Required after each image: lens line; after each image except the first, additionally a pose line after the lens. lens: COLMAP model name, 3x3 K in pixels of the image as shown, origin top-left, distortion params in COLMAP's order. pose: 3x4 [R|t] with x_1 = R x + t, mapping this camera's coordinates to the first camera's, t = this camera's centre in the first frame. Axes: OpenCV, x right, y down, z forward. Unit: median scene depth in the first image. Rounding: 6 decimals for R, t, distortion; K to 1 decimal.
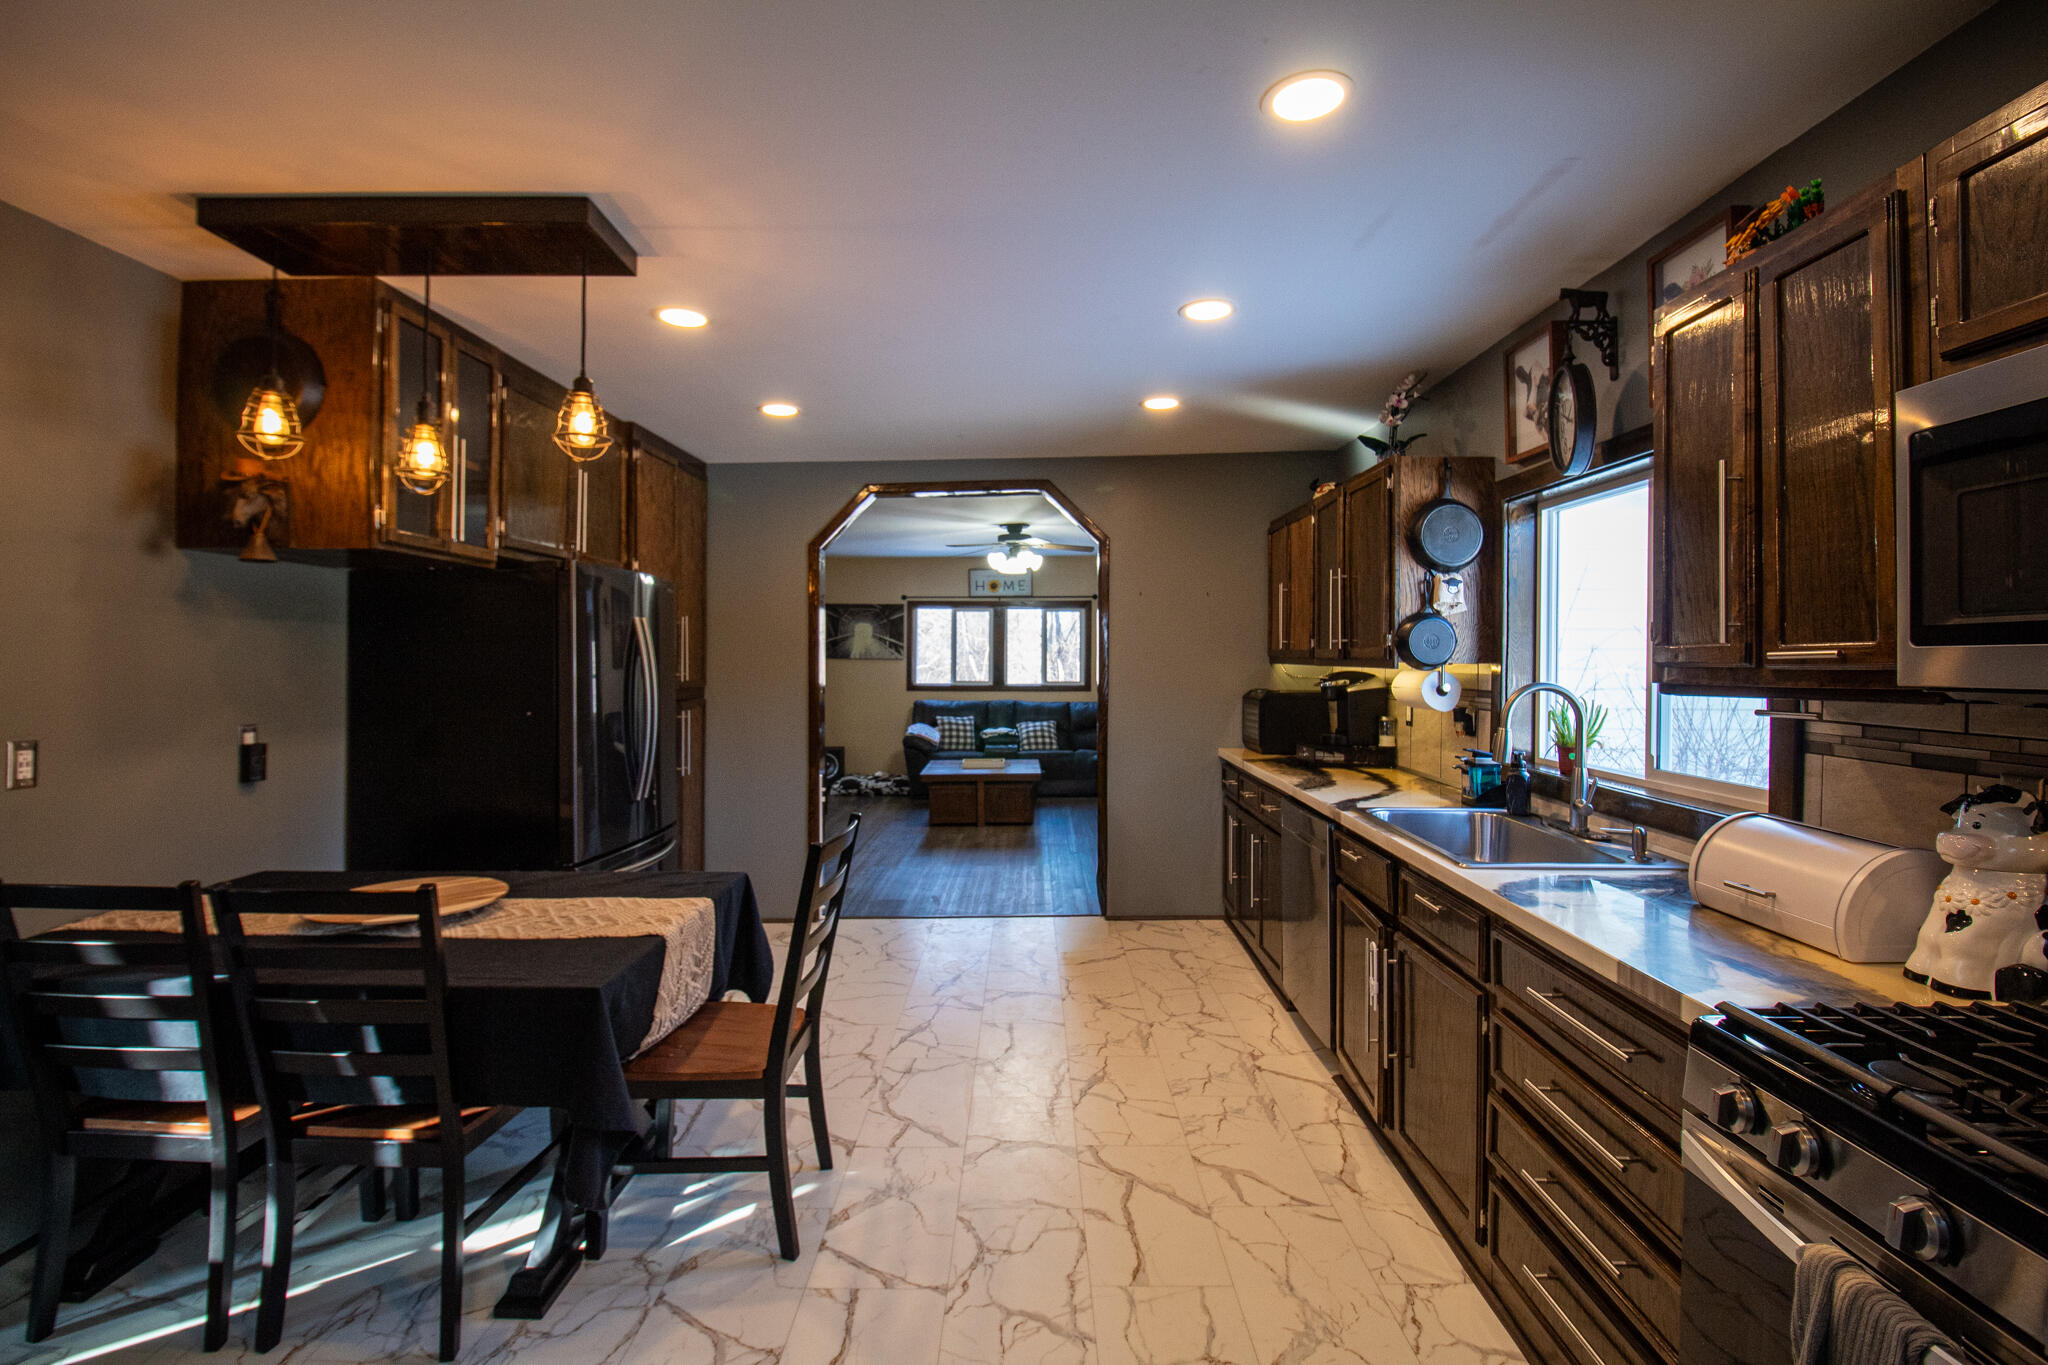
lens RADIAL K [[959.6, 0, 1022.3], [0, 959.6, 655.9], [0, 0, 1]] dist [-0.001070, -0.011045]
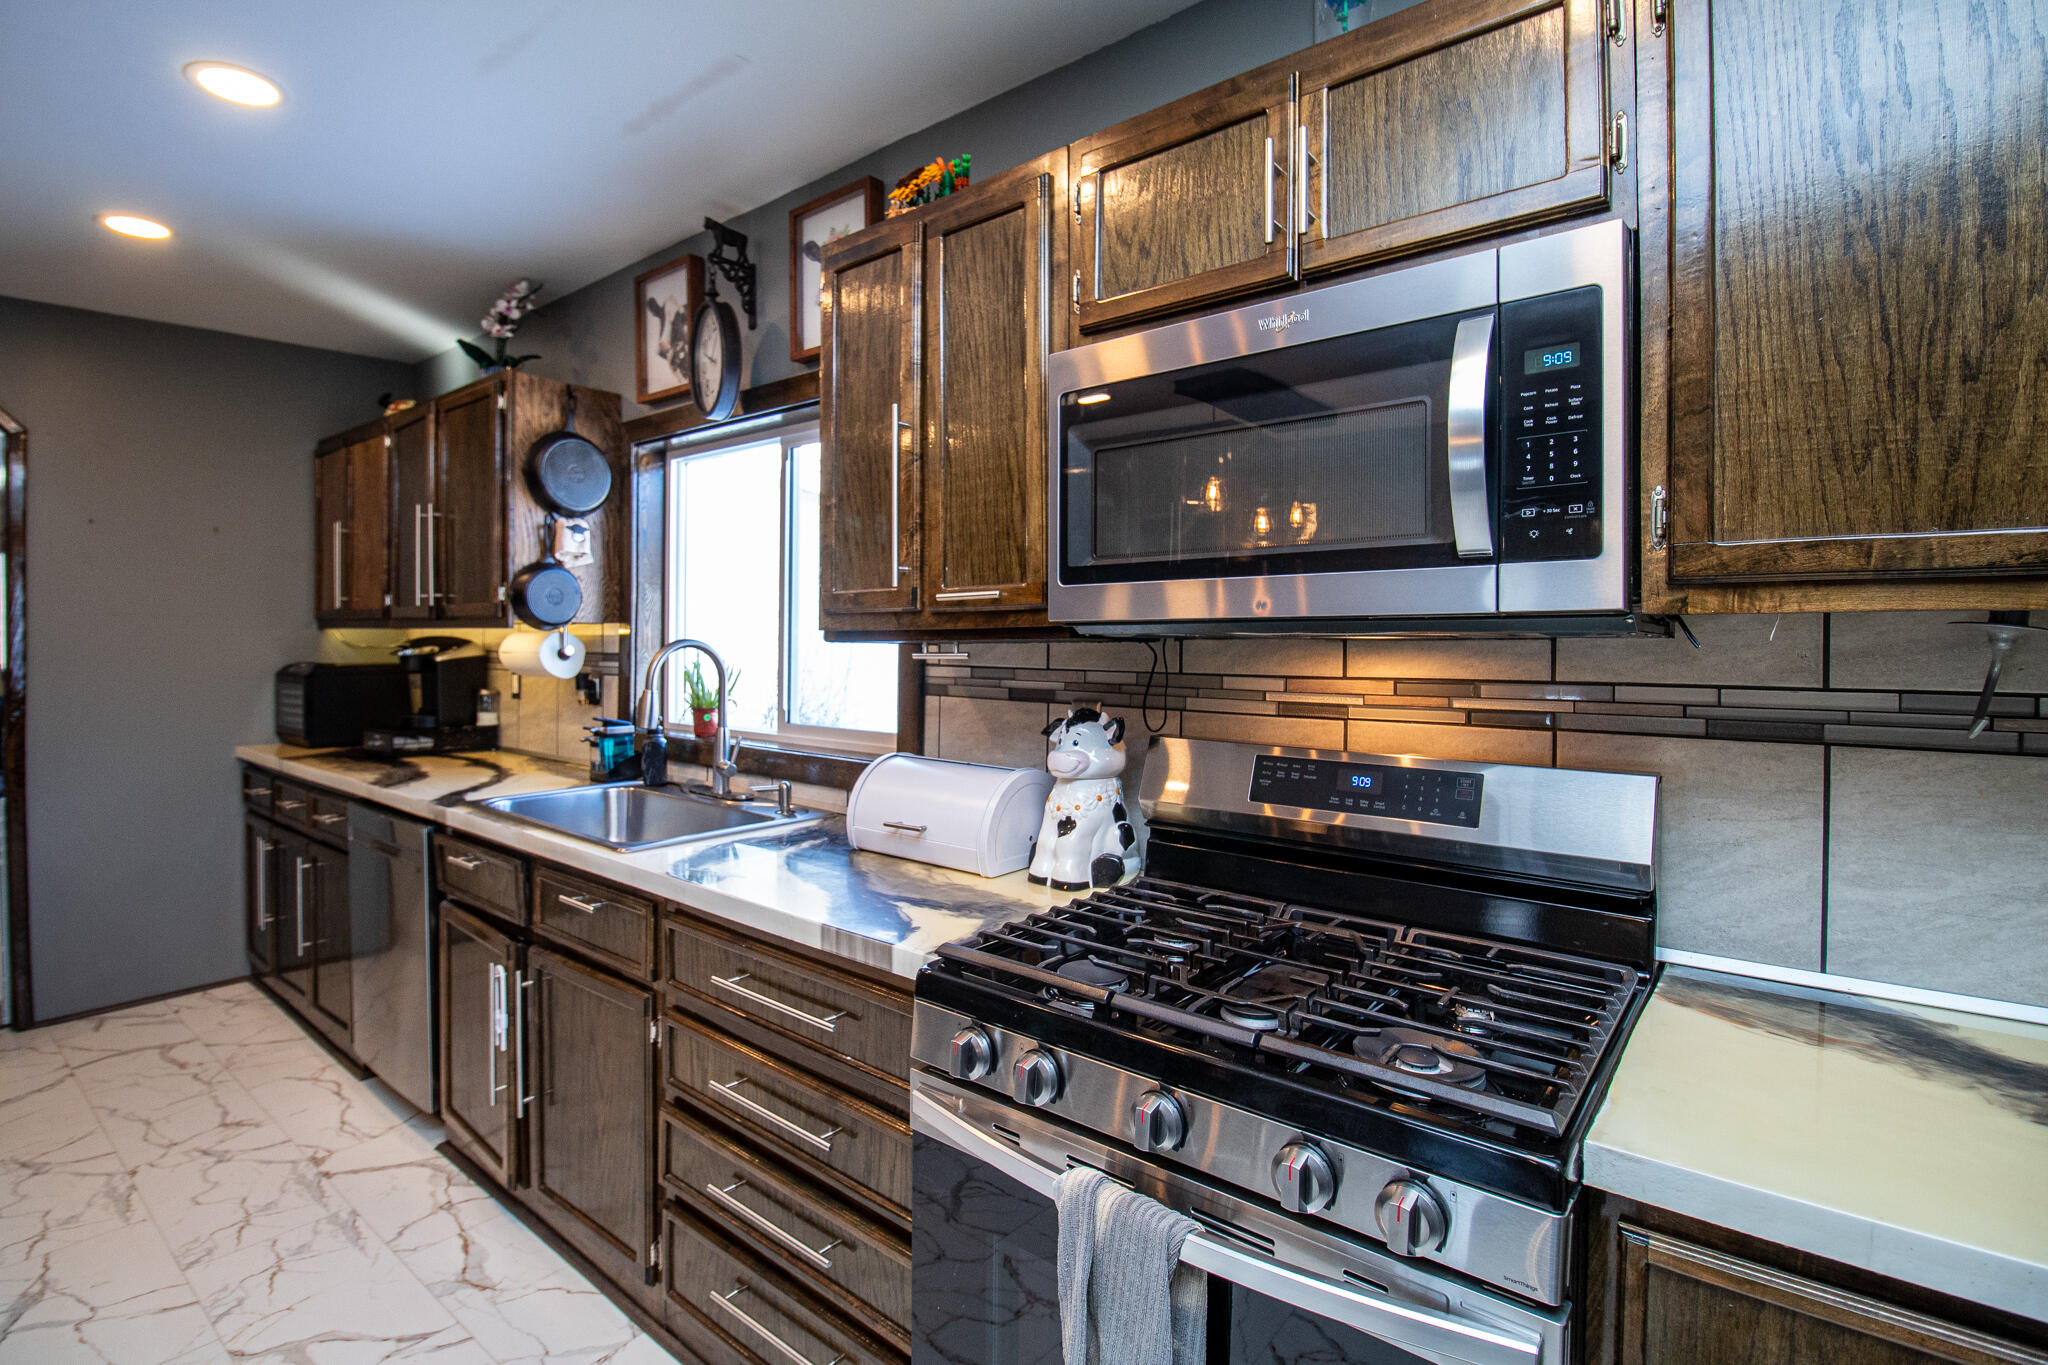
lens RADIAL K [[983.6, 0, 1023.5], [0, 983.6, 643.0], [0, 0, 1]] dist [0.000574, -0.013153]
pose [[0.625809, -0.010711, 0.779902, 0.004341], [0.002168, 0.999926, 0.011993, 0.020580], [-0.779973, -0.005814, 0.625786, 0.148286]]
